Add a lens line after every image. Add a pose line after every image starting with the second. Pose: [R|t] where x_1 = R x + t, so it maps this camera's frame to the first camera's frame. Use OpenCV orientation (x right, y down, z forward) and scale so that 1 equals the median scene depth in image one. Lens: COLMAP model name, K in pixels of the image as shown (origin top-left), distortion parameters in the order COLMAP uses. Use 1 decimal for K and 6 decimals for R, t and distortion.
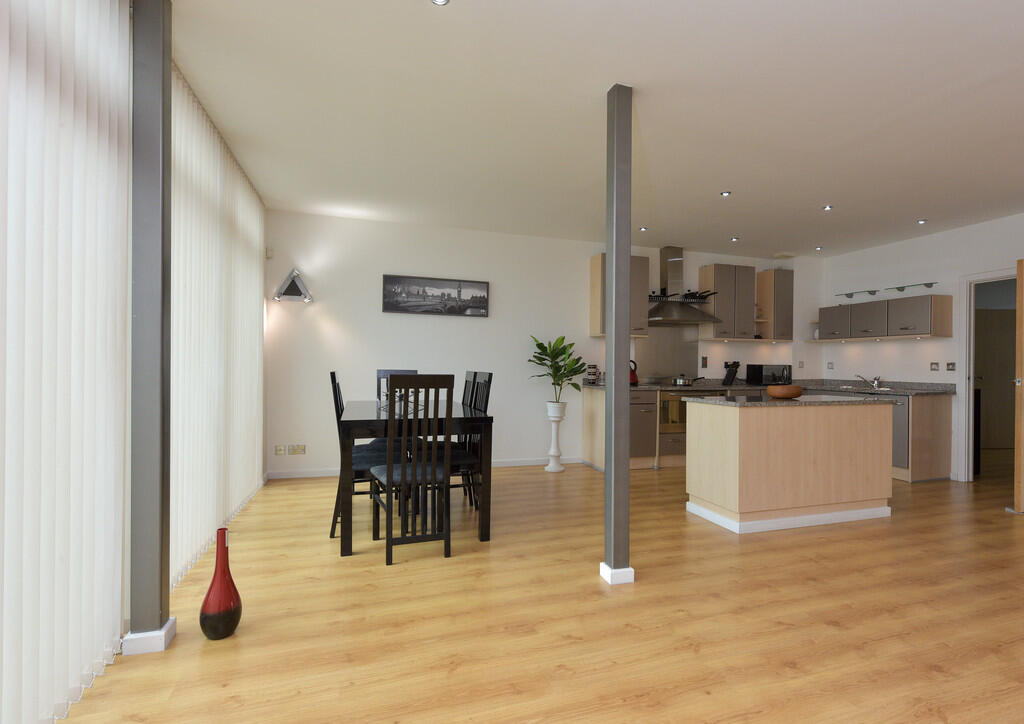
lens RADIAL K [[511.1, 0, 533.9], [0, 511.1, 361.8], [0, 0, 1]] dist [0.011896, -0.000690]
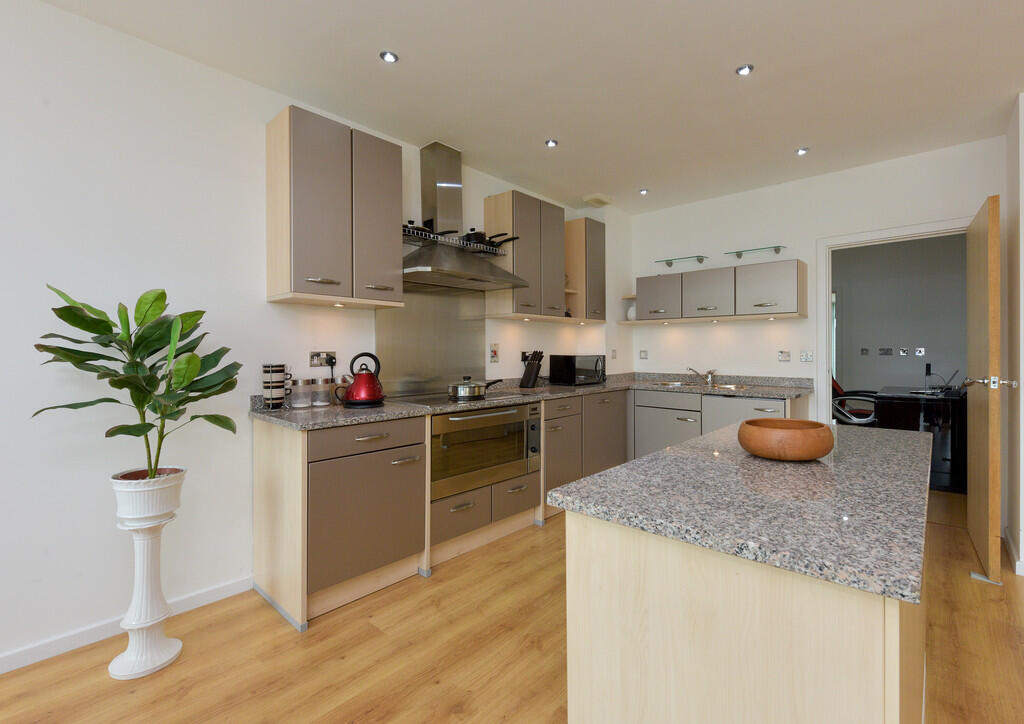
lens RADIAL K [[472.0, 0, 558.8], [0, 472.0, 350.4], [0, 0, 1]] dist [-0.003630, -0.002493]
pose [[0.846295, -0.012694, 0.532564, 0.106578], [0.008702, 0.999912, 0.010006, -0.008426], [-0.532644, -0.003834, 0.846331, 0.531955]]
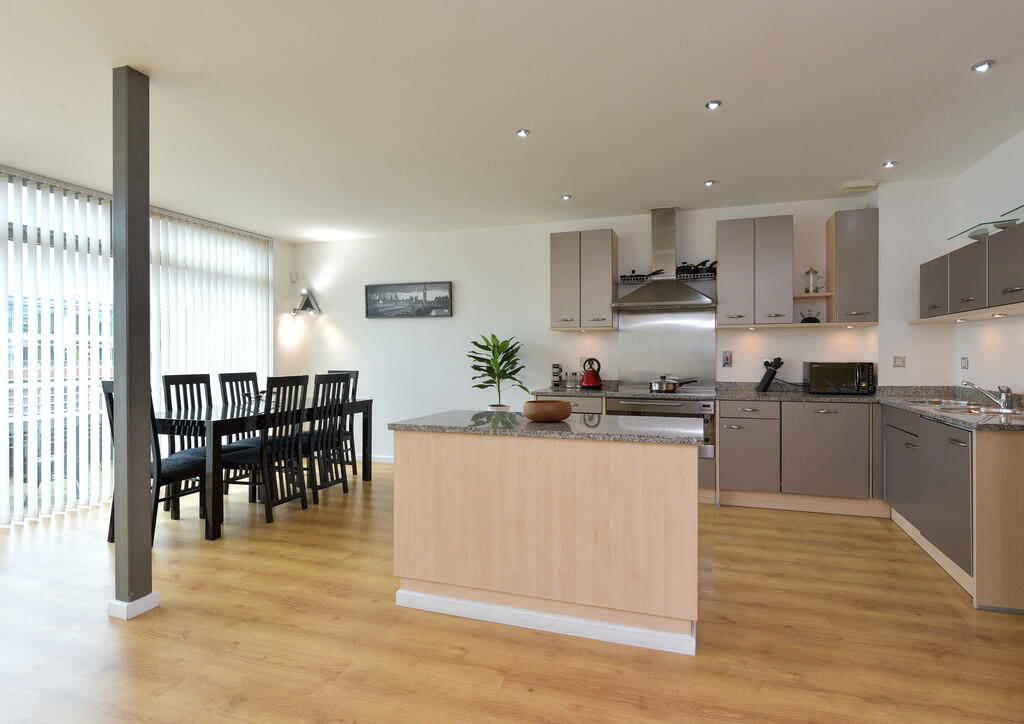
lens RADIAL K [[470.5, 0, 559.9], [0, 470.5, 358.7], [0, 0, 1]] dist [-0.004000, -0.002076]
pose [[0.813129, -0.007913, -0.582029, 0.585680], [0.012931, 0.999906, 0.004471, -0.006603], [0.581939, -0.011162, 0.813156, 0.359369]]
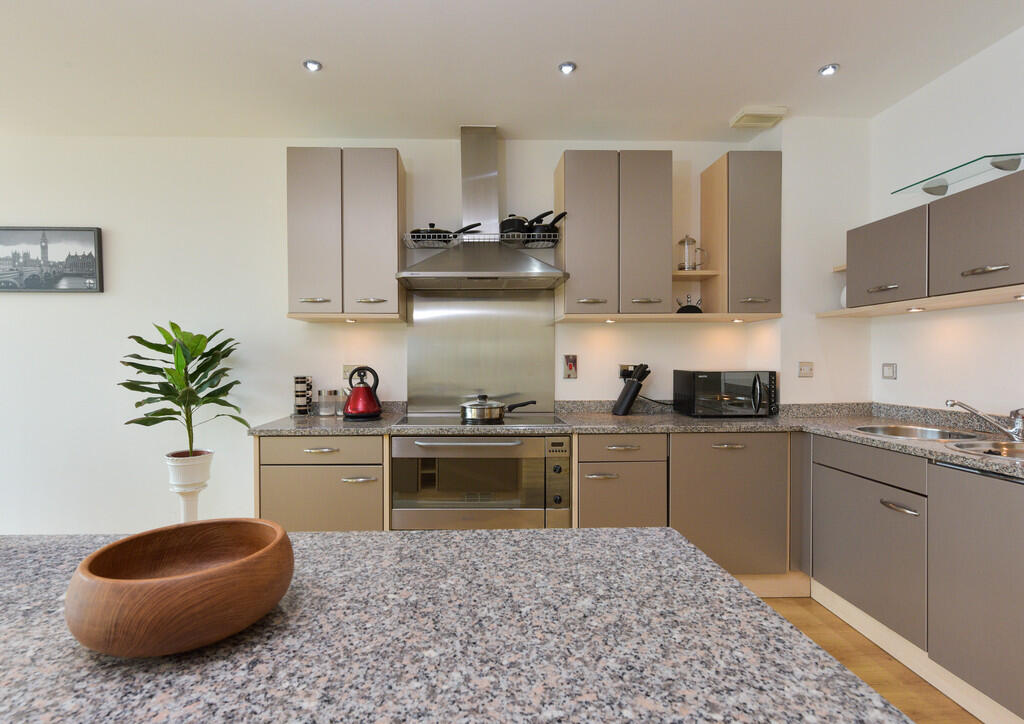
lens RADIAL K [[470.5, 0, 478.7], [0, 470.5, 369.8], [0, 0, 1]] dist [-0.004000, -0.002076]
pose [[0.953550, -0.009450, -0.301085, 0.426986], [0.015105, 0.999750, 0.016459, -0.006002], [0.300855, -0.020243, 0.953455, 0.610027]]
